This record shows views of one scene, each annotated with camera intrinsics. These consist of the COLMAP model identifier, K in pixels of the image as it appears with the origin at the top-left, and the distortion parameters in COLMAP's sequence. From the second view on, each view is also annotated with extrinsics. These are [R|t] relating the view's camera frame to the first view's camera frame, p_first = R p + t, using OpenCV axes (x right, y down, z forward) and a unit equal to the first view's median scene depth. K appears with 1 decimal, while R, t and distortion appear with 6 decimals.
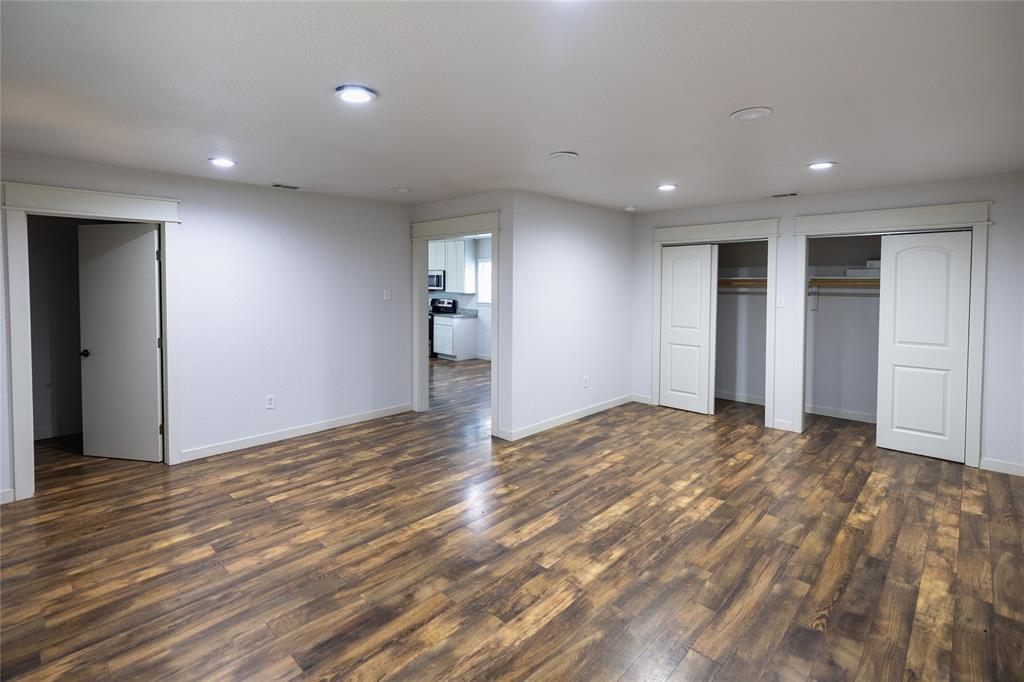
lens RADIAL K [[456.8, 0, 512.1], [0, 456.8, 314.8], [0, 0, 1]] dist [0.001358, 0.000019]
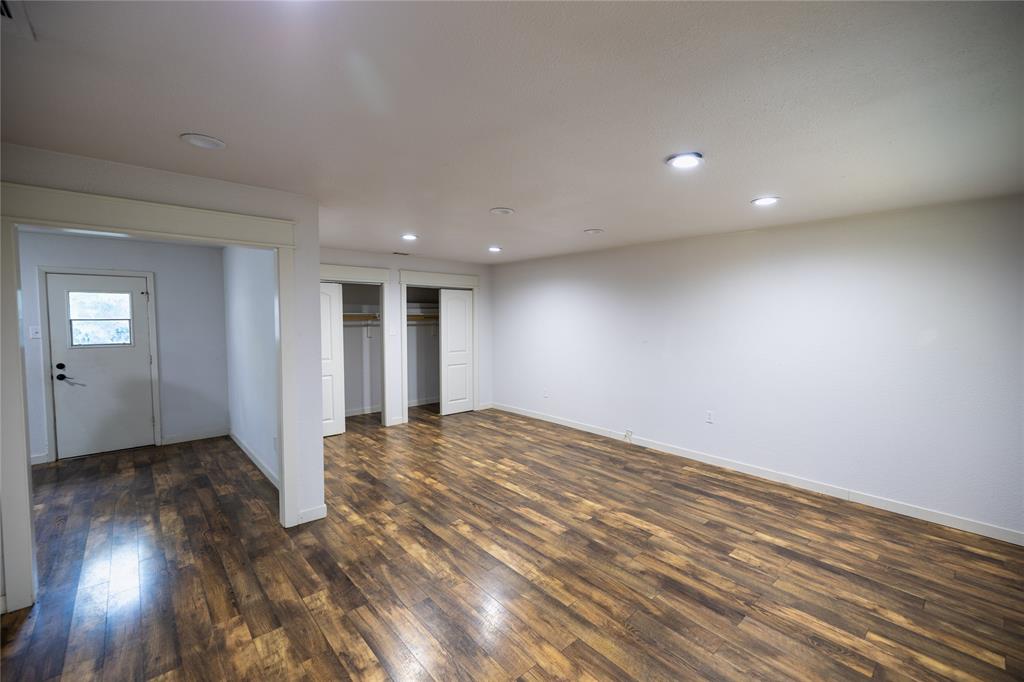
lens RADIAL K [[426.2, 0, 486.8], [0, 426.2, 341.4], [0, 0, 1]] dist [0.001151, 0.000247]
pose [[0.136270, -0.058810, 0.988925, -1.080535], [0.069114, 0.996369, 0.049729, -0.071740], [-0.988258, 0.061572, 0.139839, 0.951227]]
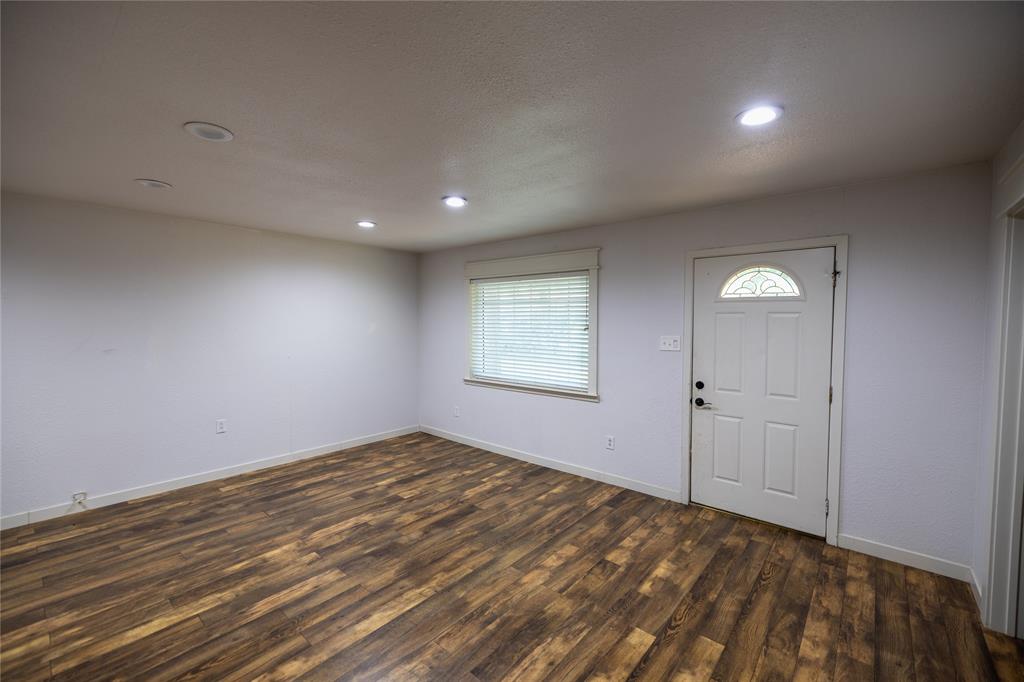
lens RADIAL K [[440.0, 0, 512.0], [0, 440.0, 341.0], [0, 0, 1]] dist [-0.000254, -0.000121]
pose [[-0.998989, -0.003909, -0.044777, -0.338125], [-0.009511, 0.992039, 0.125575, -0.131738], [0.043929, 0.125874, -0.991073, 1.816137]]
